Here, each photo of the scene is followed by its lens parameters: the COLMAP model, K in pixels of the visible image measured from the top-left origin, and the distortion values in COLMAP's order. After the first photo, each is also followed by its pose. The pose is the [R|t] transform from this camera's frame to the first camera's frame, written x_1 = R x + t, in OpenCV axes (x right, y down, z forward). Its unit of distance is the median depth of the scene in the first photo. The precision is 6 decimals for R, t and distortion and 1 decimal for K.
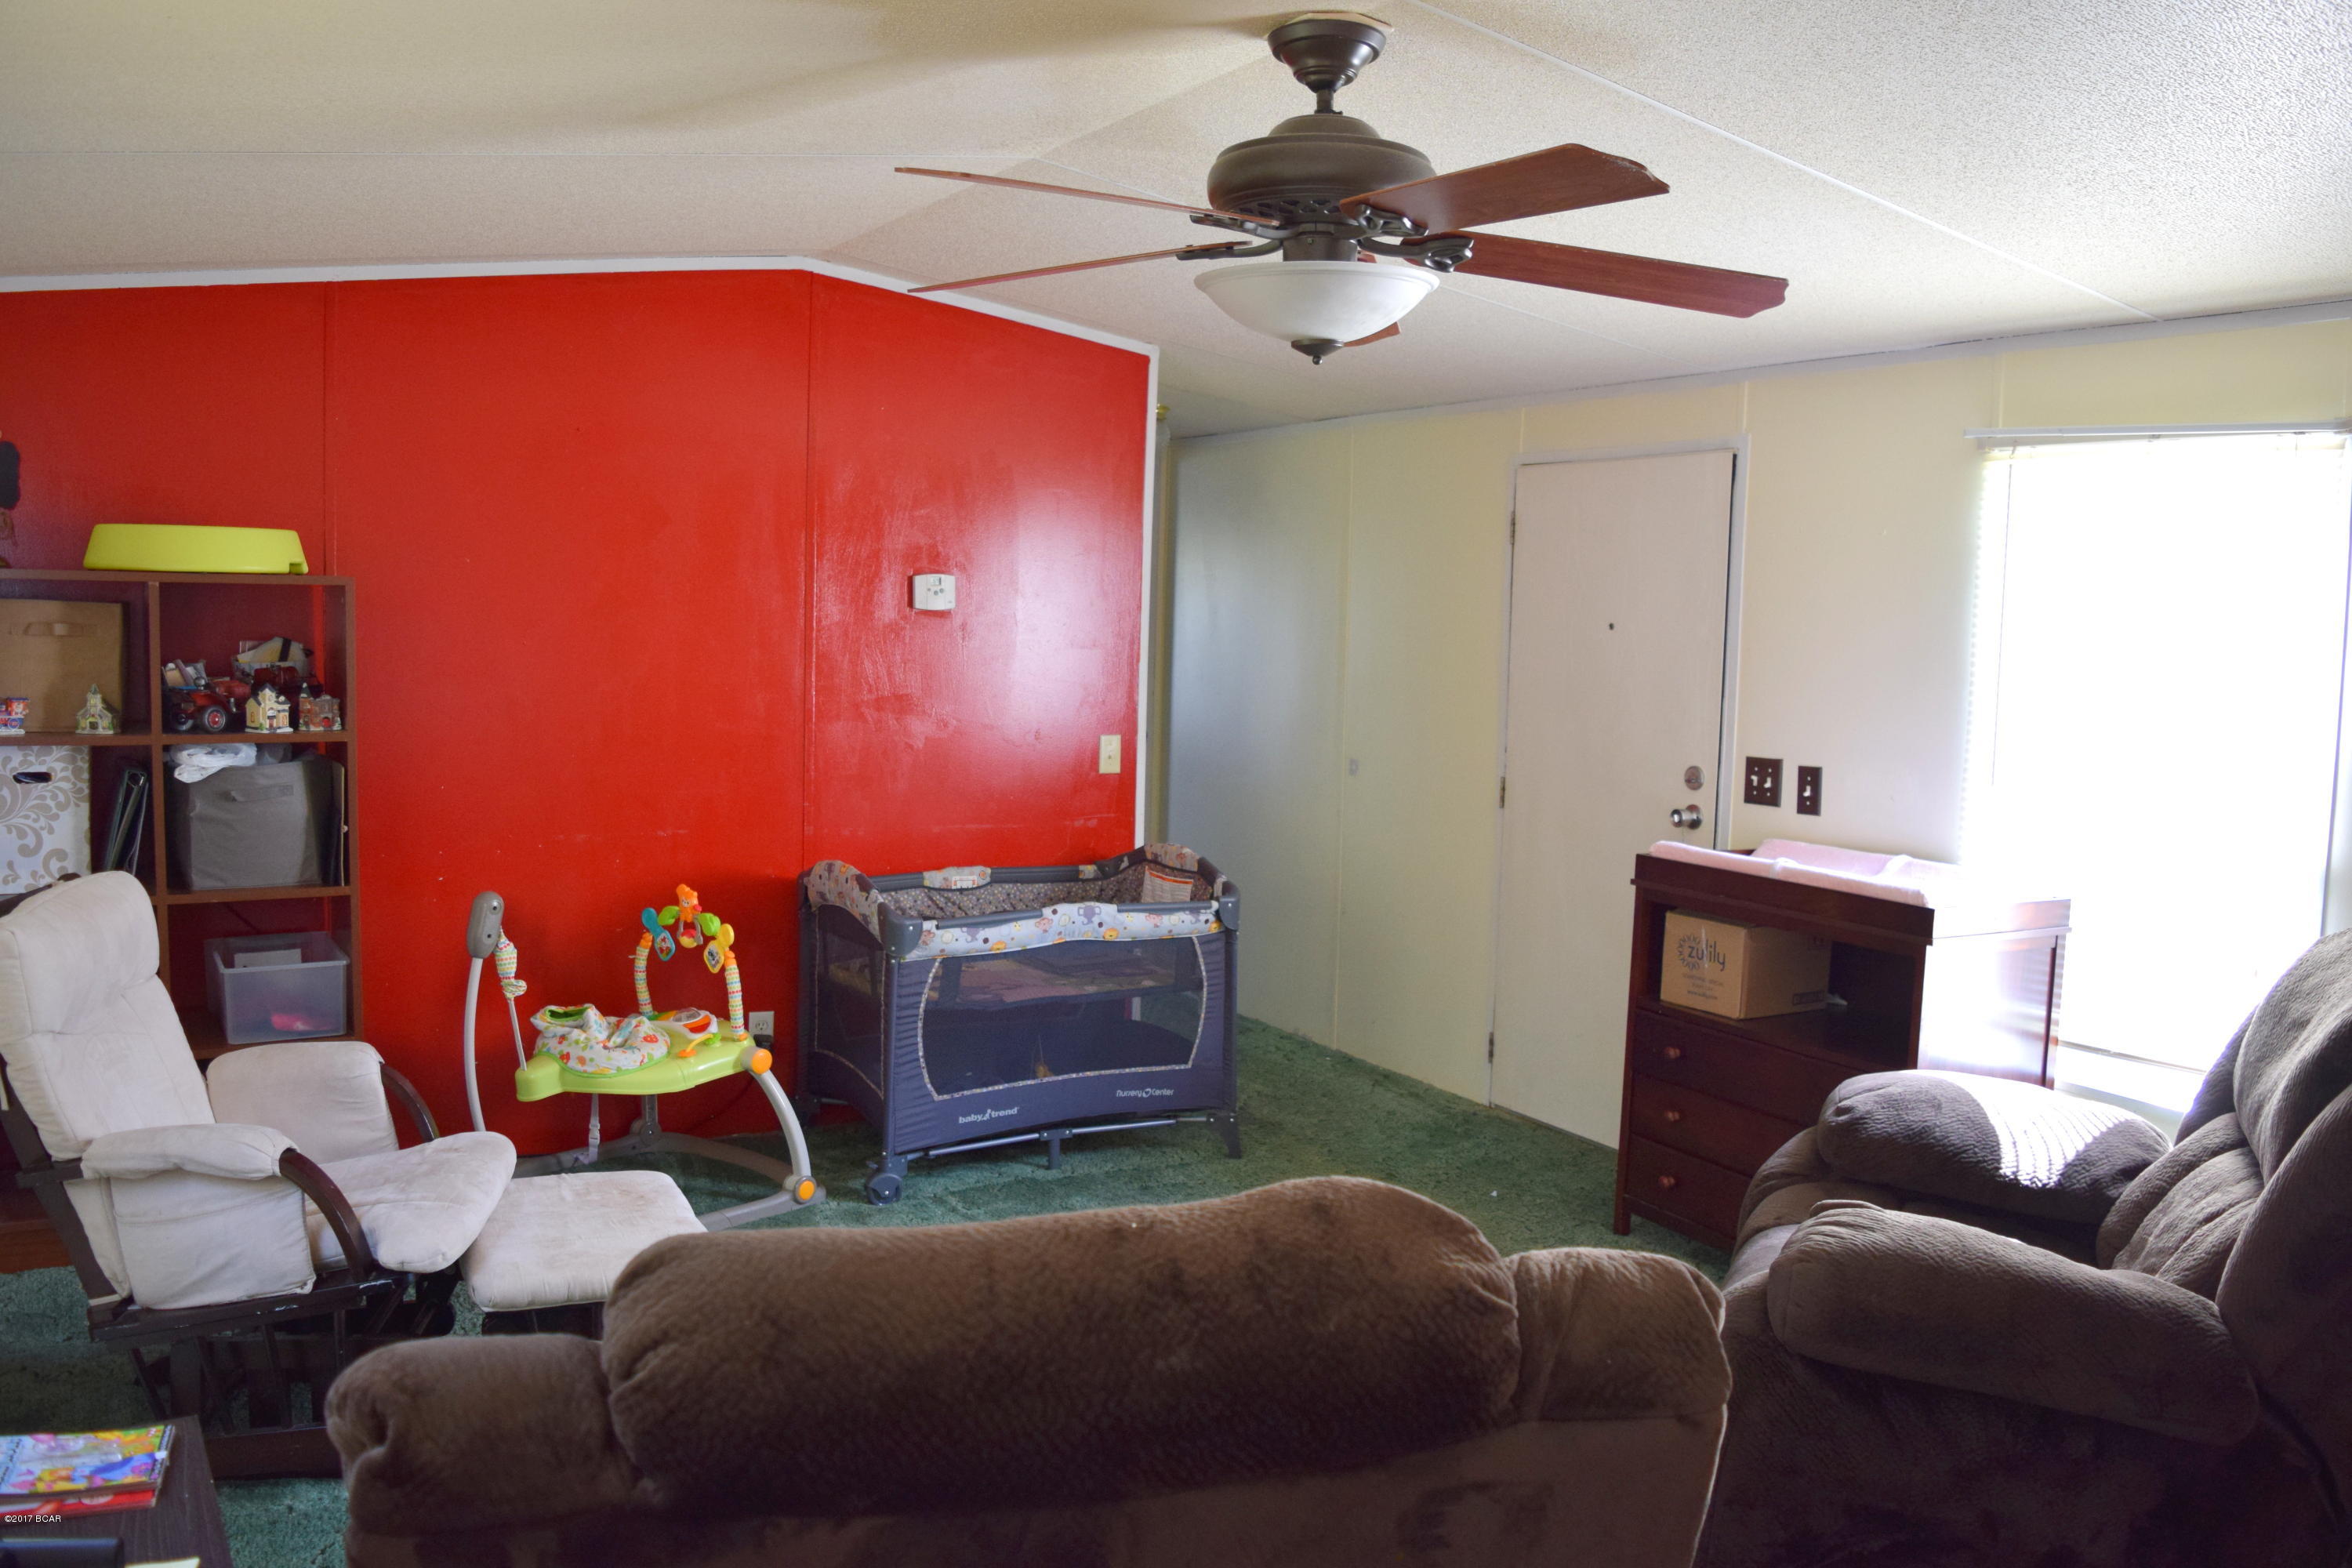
lens RADIAL K [[1911.2, 0, 1181.3], [0, 1911.2, 784.2], [0, 0, 1]] dist [-0.081291, 0.006685]
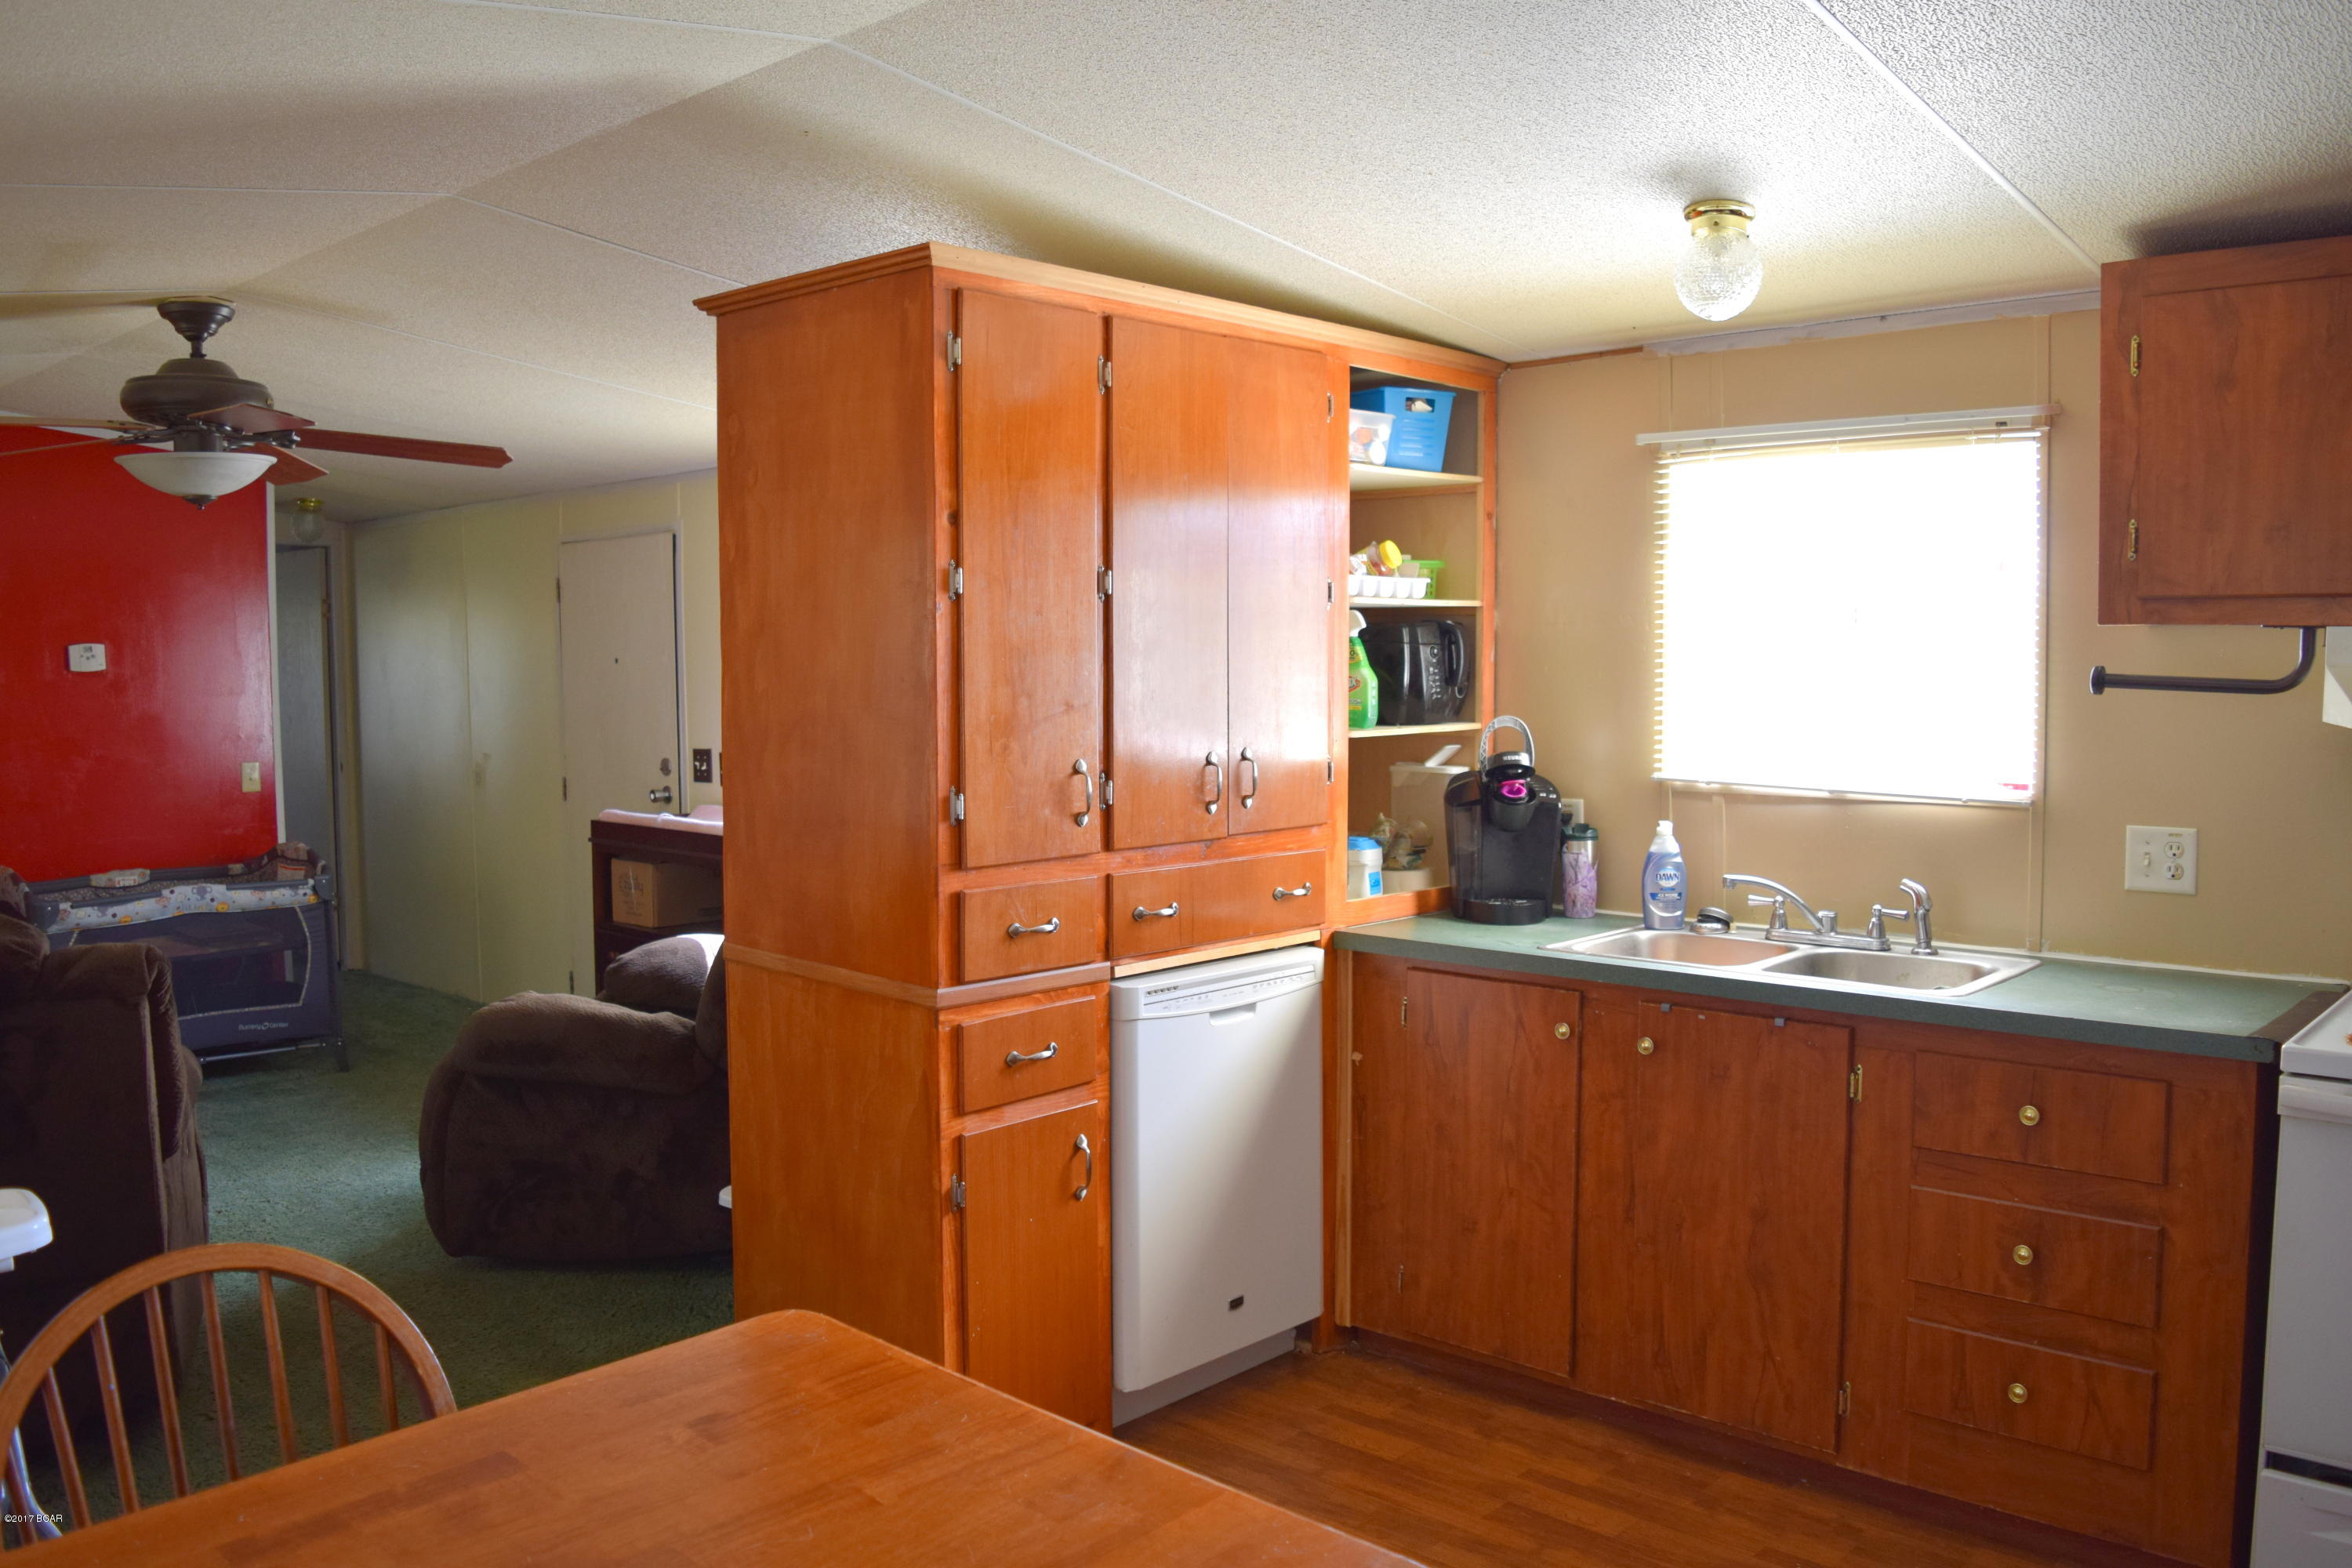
lens RADIAL K [[1911.2, 0, 1169.8], [0, 1911.2, 788.8], [0, 0, 1]] dist [-0.081291, 0.006685]
pose [[0.961263, -0.057379, 0.269595, 0.253922], [0.061874, 0.998050, -0.008195, 0.047900], [-0.268599, 0.024558, 0.962939, -0.446871]]
